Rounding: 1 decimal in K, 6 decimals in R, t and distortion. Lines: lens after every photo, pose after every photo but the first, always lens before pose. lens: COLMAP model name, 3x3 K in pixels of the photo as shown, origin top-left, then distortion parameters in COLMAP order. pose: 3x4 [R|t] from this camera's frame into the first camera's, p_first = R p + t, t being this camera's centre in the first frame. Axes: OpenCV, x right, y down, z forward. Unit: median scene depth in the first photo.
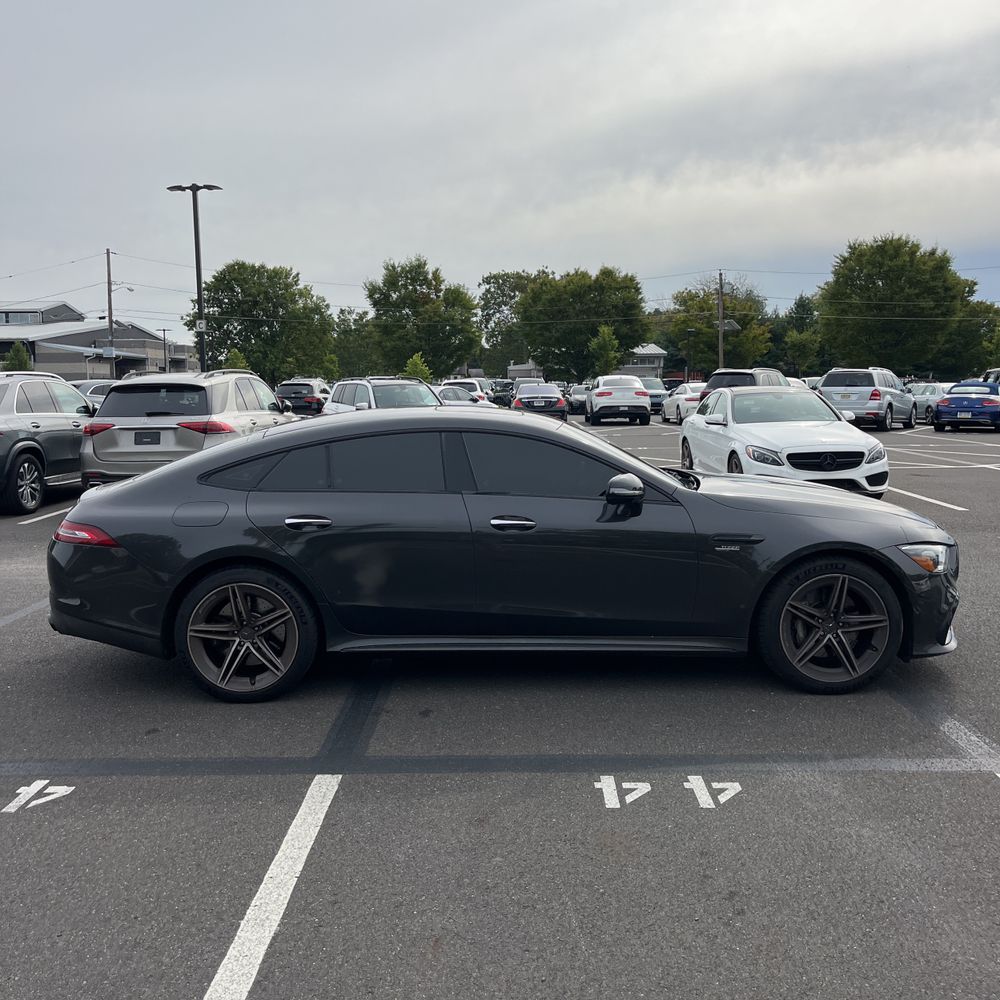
lens RADIAL K [[1026.0, 0, 498.4], [0, 1026.0, 494.5], [0, 0, 1]] dist [0.024945, 0.000000]
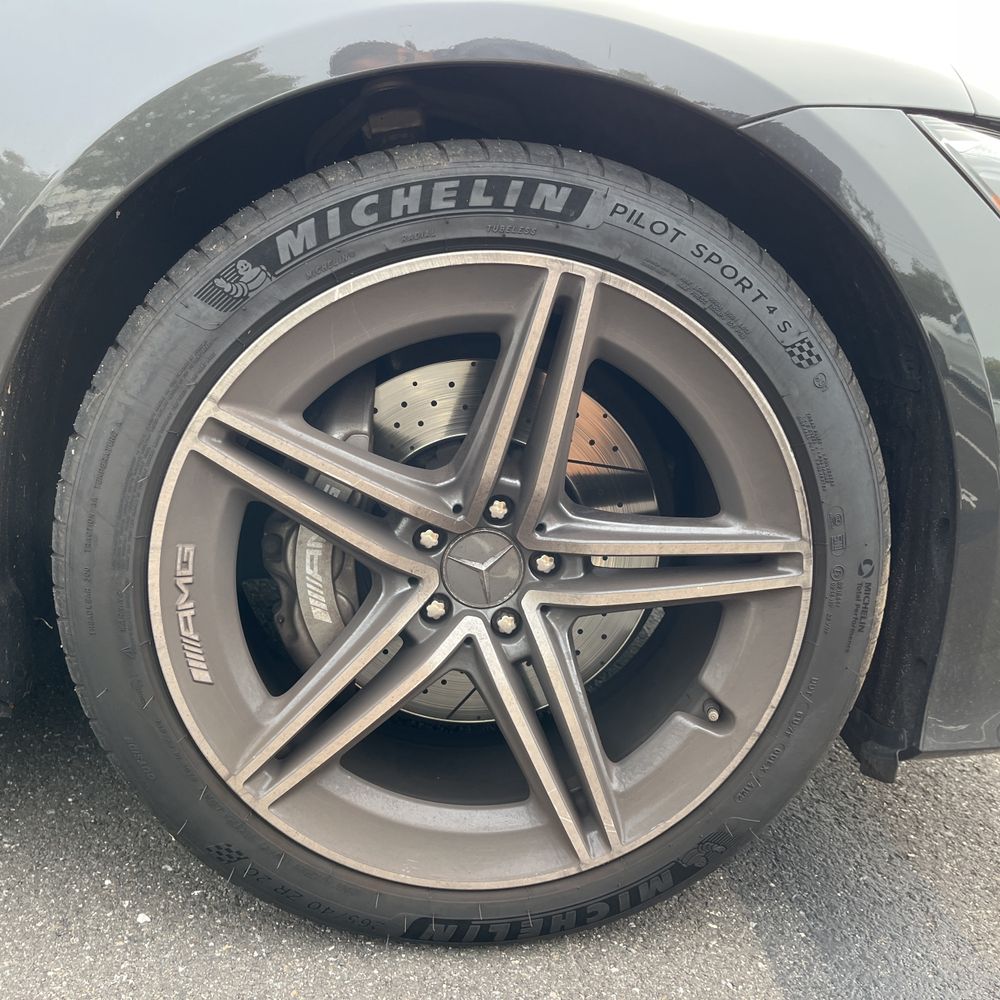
lens RADIAL K [[1026.0, 0, 498.2], [0, 1026.0, 501.4], [0, 0, 1]] dist [0.024945, 0.000000]
pose [[0.994472, 0.065159, 0.082336, 0.311416], [-0.075957, 0.987838, 0.135669, 0.092862], [-0.072495, -0.141173, 0.987327, 0.833516]]
